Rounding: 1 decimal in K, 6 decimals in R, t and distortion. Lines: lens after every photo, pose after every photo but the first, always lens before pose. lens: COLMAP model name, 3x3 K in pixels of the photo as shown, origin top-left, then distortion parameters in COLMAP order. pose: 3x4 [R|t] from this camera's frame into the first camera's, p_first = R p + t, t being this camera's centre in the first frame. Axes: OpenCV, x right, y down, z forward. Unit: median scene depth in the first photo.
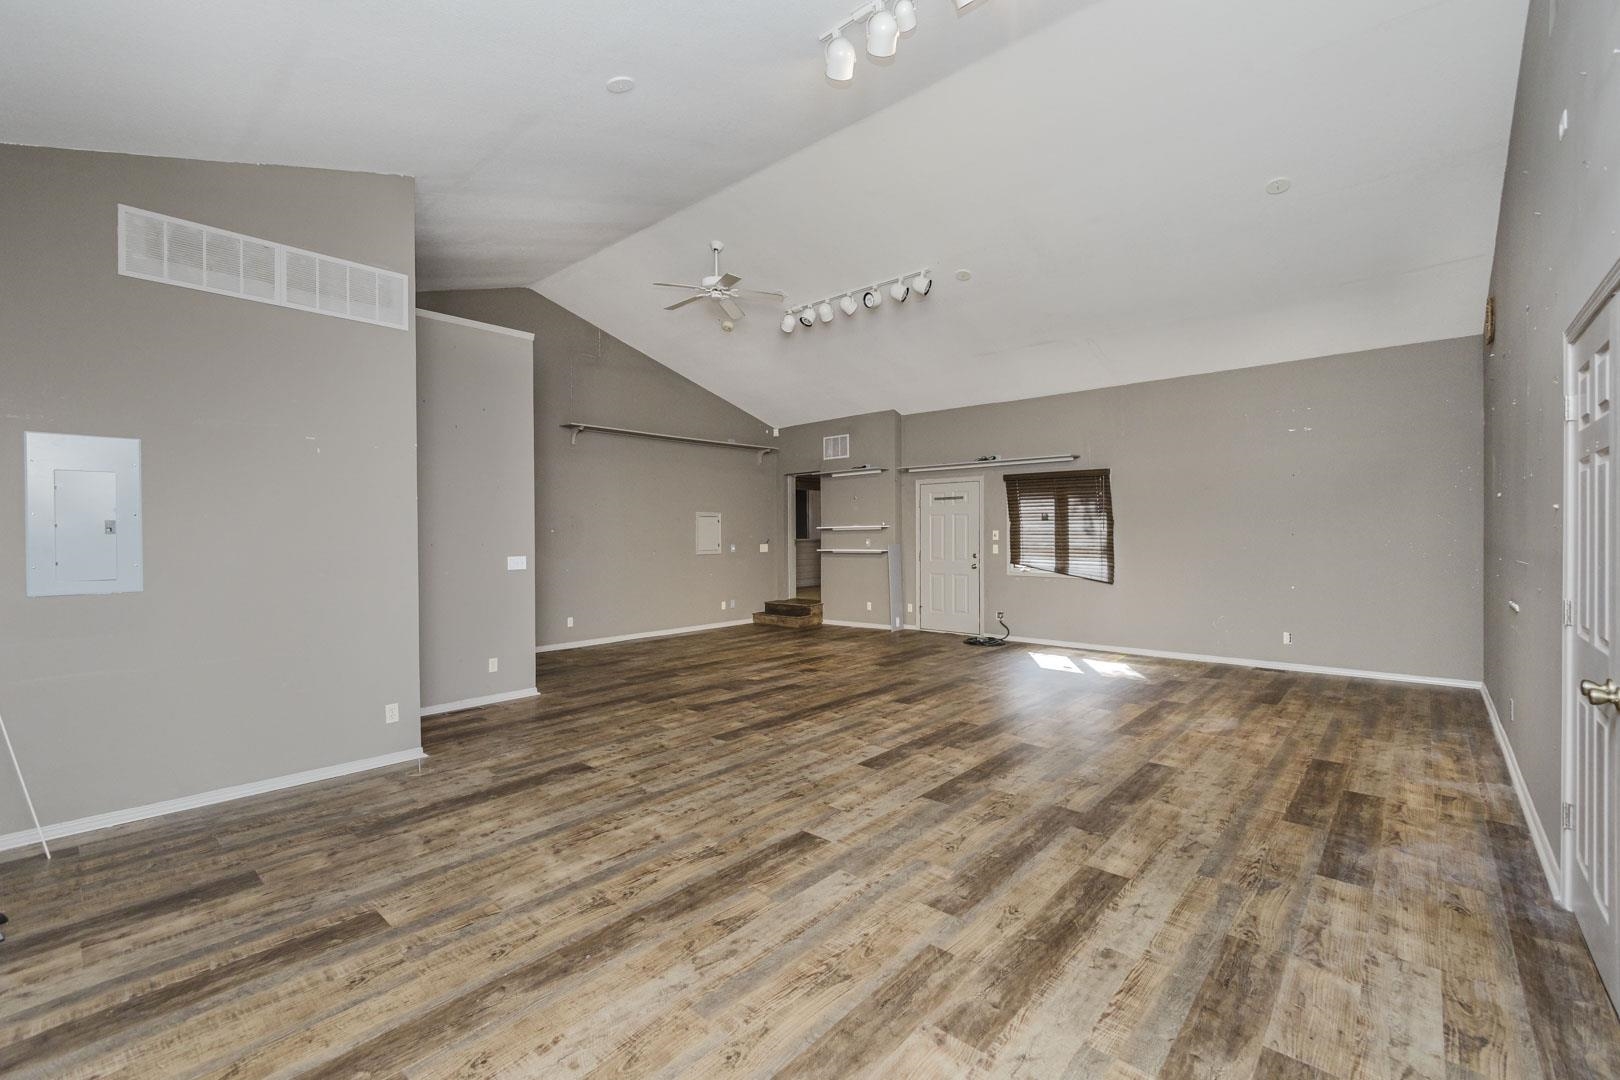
lens RADIAL K [[687.3, 0, 810.5], [0, 687.3, 534.2], [0, 0, 1]] dist [-0.007571, -0.000307]
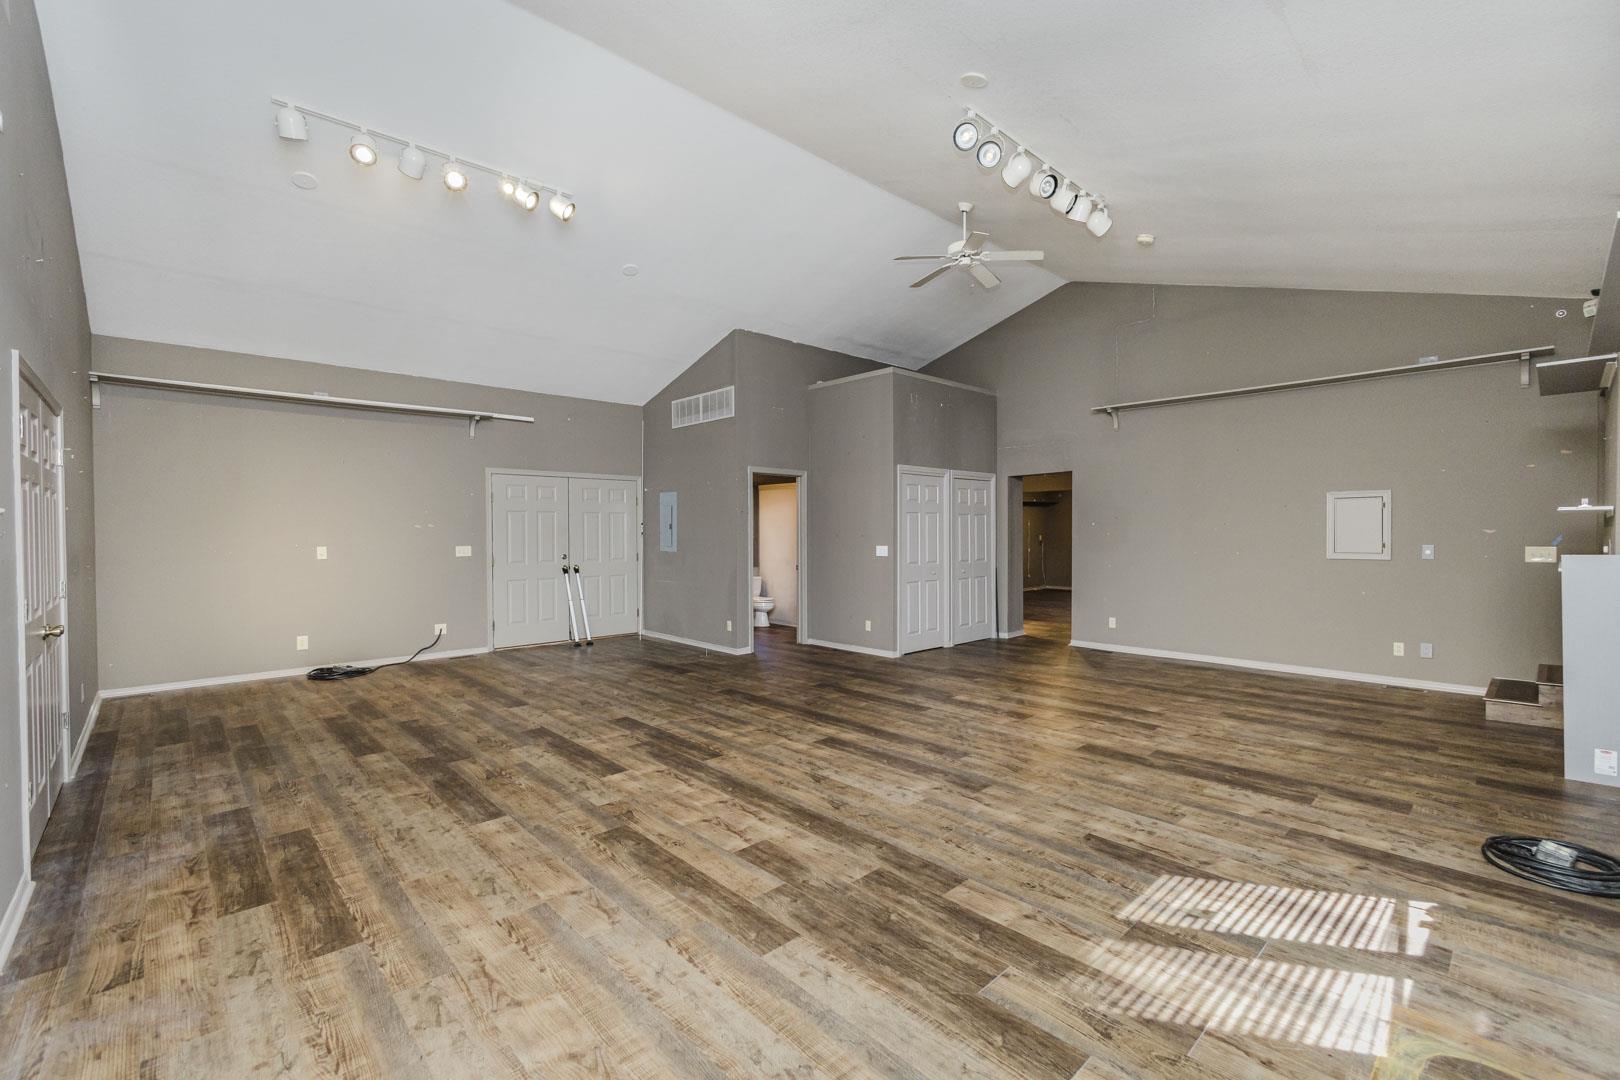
lens RADIAL K [[687.3, 0, 810.5], [0, 687.3, 534.2], [0, 0, 1]] dist [-0.007571, -0.000307]
pose [[-0.081744, 0.012753, -0.996572, 1.415110], [0.006588, 0.999903, 0.012256, -0.011064], [0.996632, -0.005563, -0.081820, 1.588483]]
